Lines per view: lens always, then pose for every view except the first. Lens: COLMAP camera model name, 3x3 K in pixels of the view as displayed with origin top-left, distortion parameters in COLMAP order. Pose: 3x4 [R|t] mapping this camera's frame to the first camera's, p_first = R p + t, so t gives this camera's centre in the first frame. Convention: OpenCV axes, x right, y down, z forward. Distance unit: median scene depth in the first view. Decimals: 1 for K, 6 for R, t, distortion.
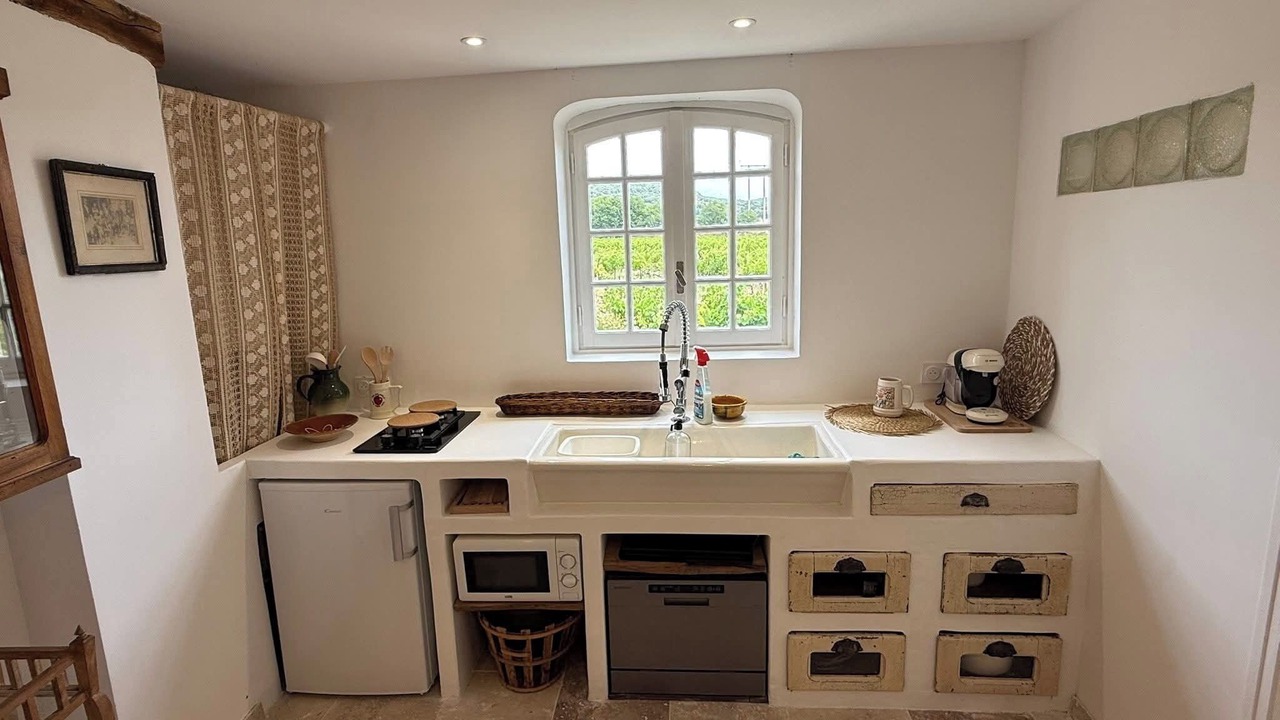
lens RADIAL K [[658.2, 0, 640.0], [0, 658.2, 360.0], [0, 0, 1]] dist [0.010670, 0.000315]
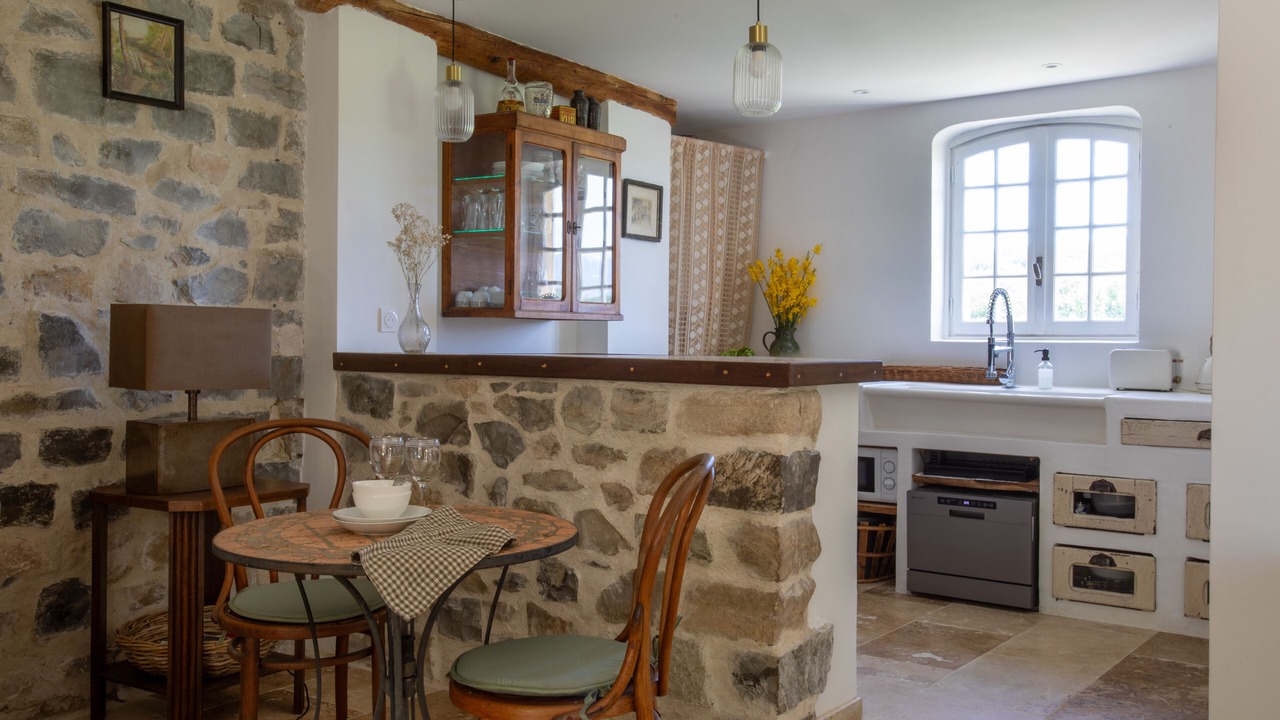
lens RADIAL K [[1200.8, 0, 613.5], [0, 1200.8, 360.8], [0, 0, 1]] dist [0.000364, 0.109340]
pose [[0.831011, 0.054051, -0.553624, 0.740434], [-0.137987, 0.984190, -0.111036, 0.429215], [0.538869, 0.168665, 0.825331, -1.273100]]
